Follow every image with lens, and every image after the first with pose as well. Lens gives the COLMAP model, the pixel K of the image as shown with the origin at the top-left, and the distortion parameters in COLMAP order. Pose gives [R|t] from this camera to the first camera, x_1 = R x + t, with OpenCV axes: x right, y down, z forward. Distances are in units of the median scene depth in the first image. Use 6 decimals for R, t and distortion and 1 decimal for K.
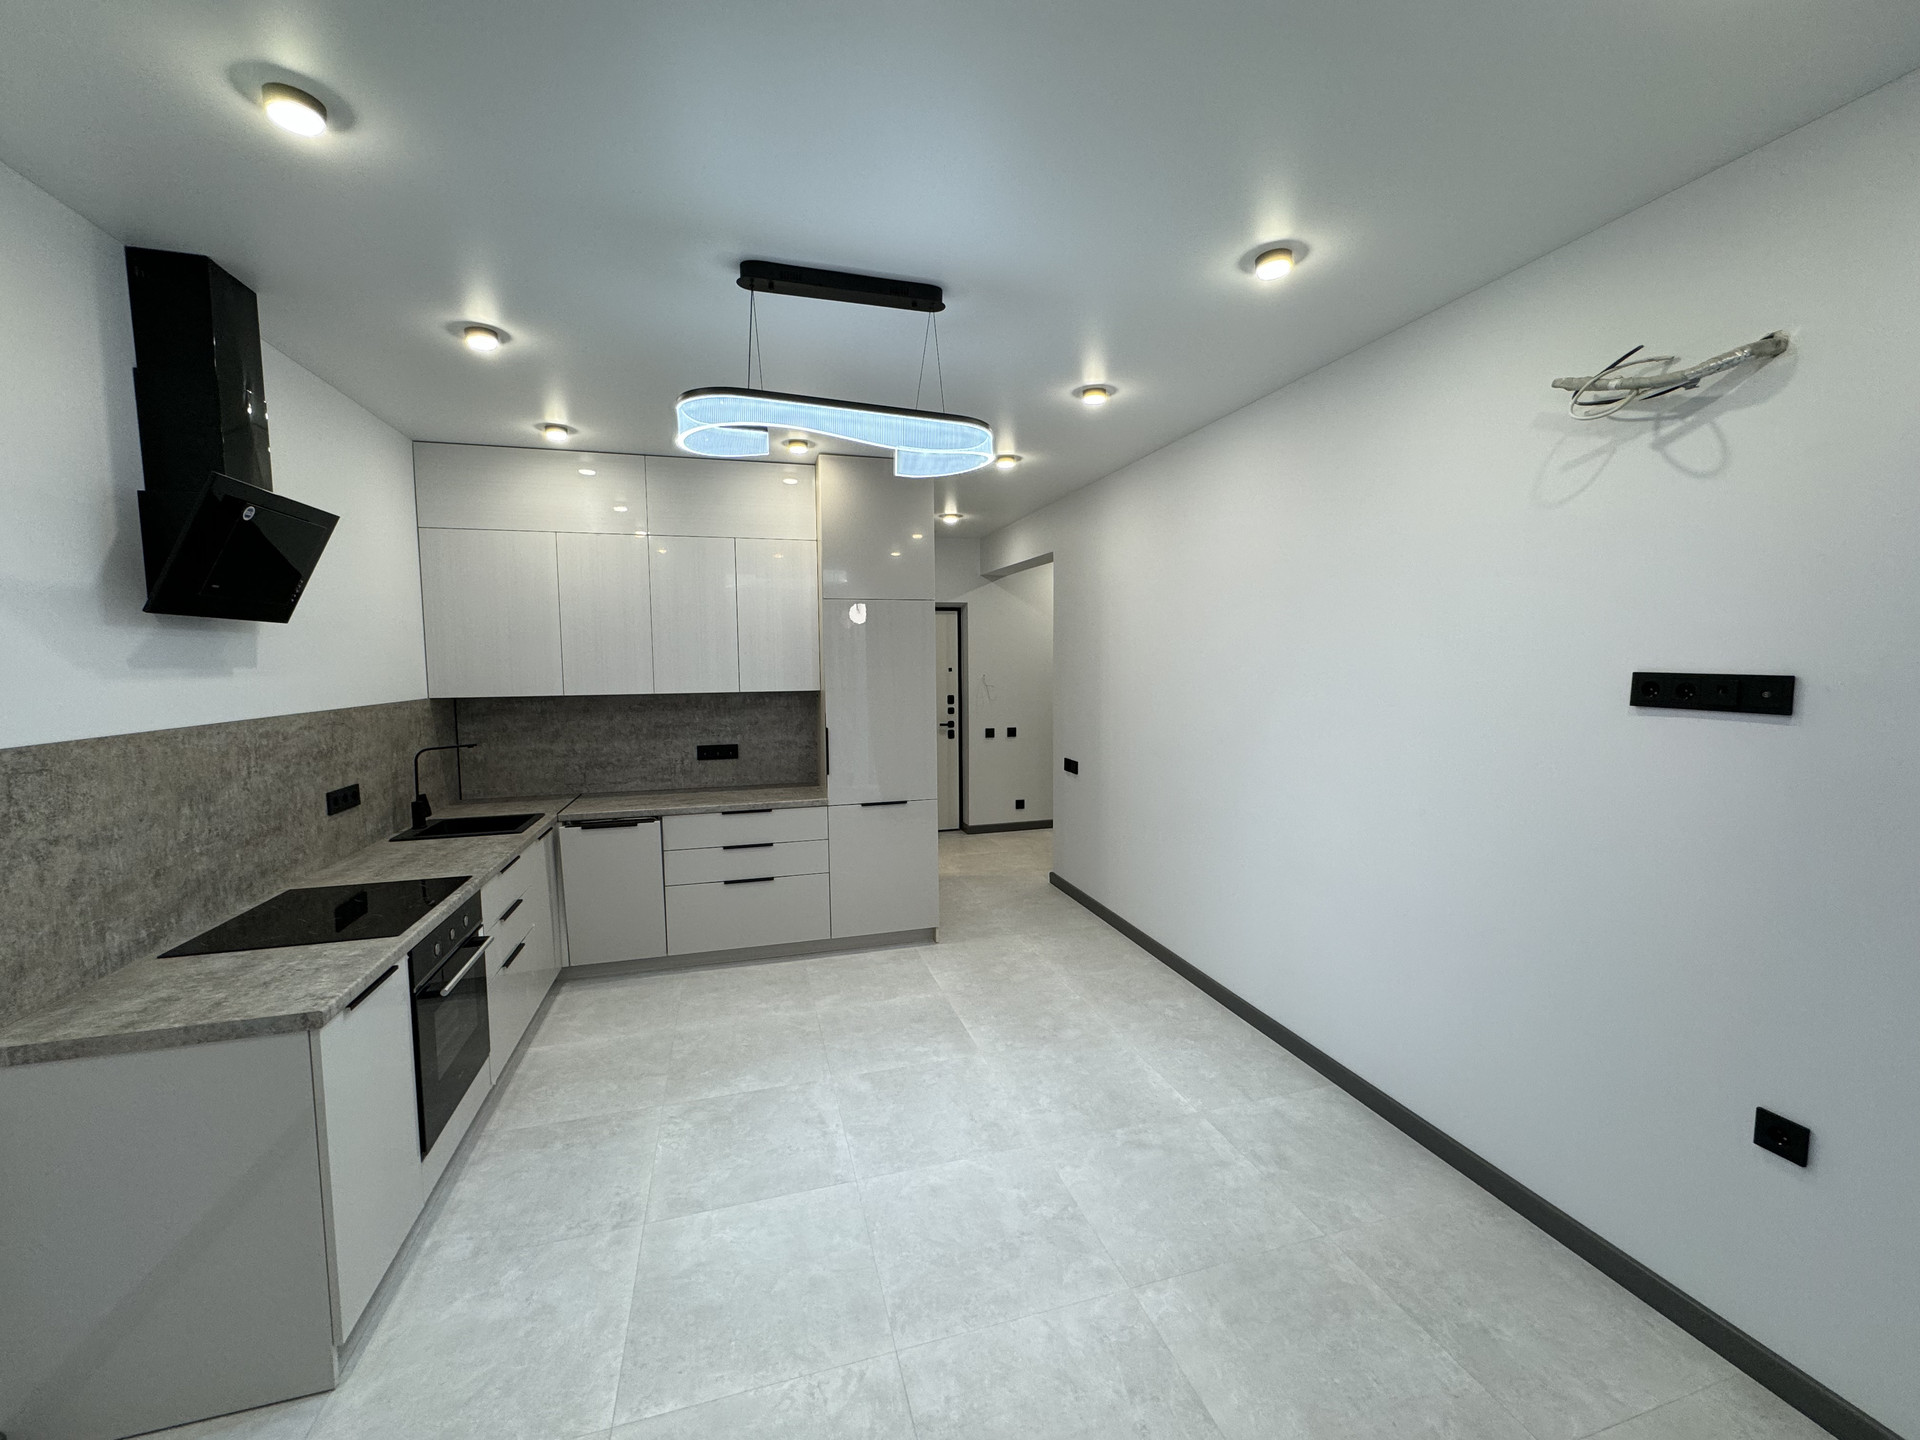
lens RADIAL K [[763.4, 0, 963.5], [0, 763.4, 718.8], [0, 0, 1]] dist [-0.002770, 0.000319]
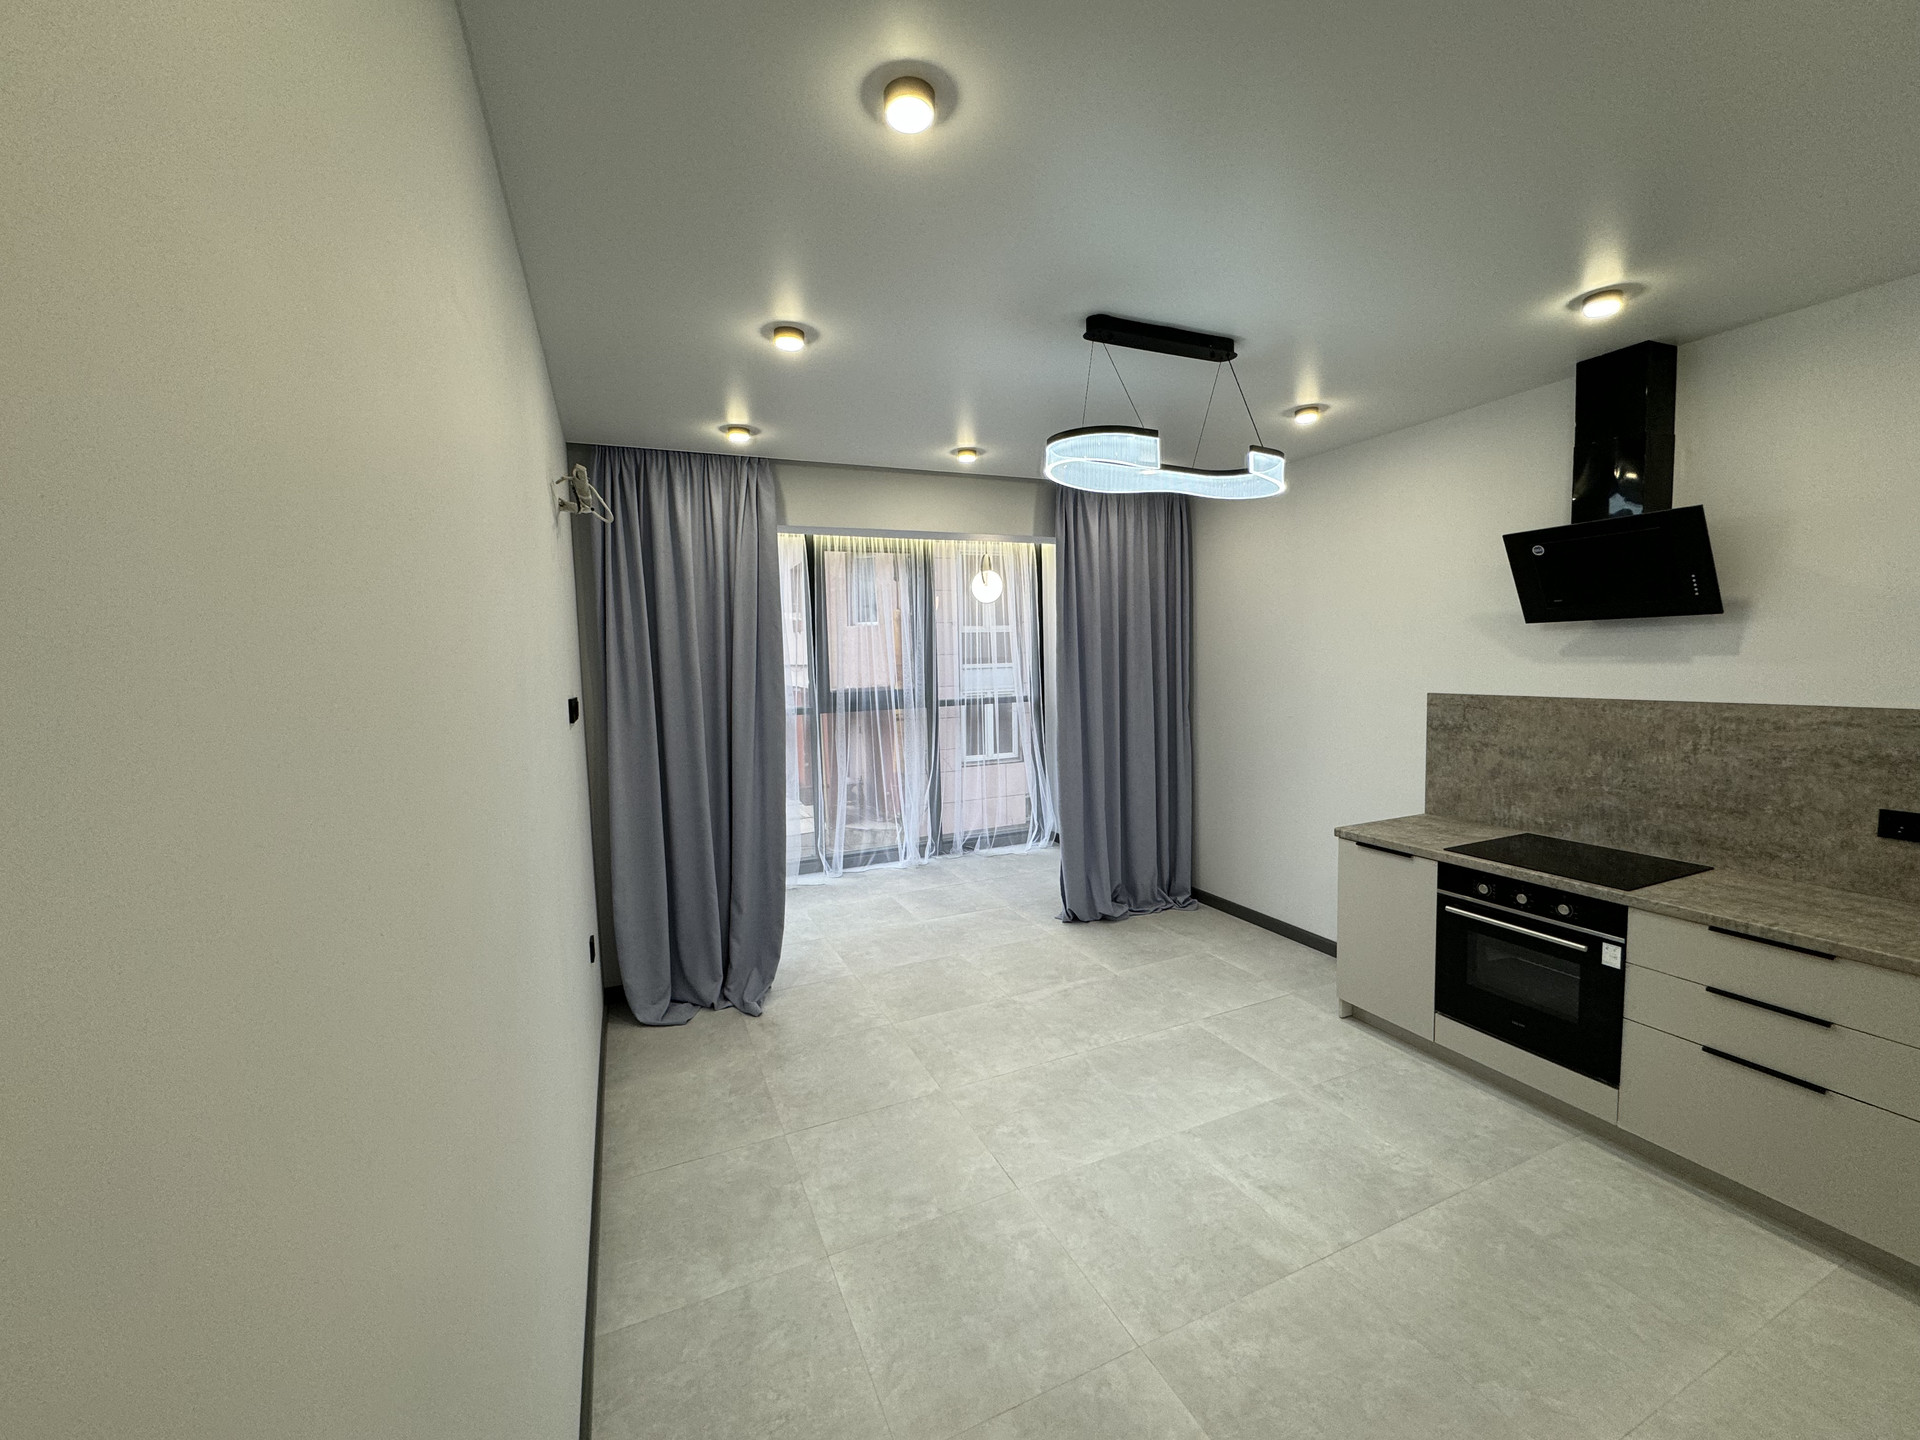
lens RADIAL K [[763.4, 0, 963.5], [0, 763.4, 718.8], [0, 0, 1]] dist [-0.002770, 0.000319]
pose [[-0.990448, 0.047000, -0.129630, 0.306307], [0.025966, 0.986869, 0.159420, -0.197912], [0.135421, 0.154531, -0.978663, 2.130515]]
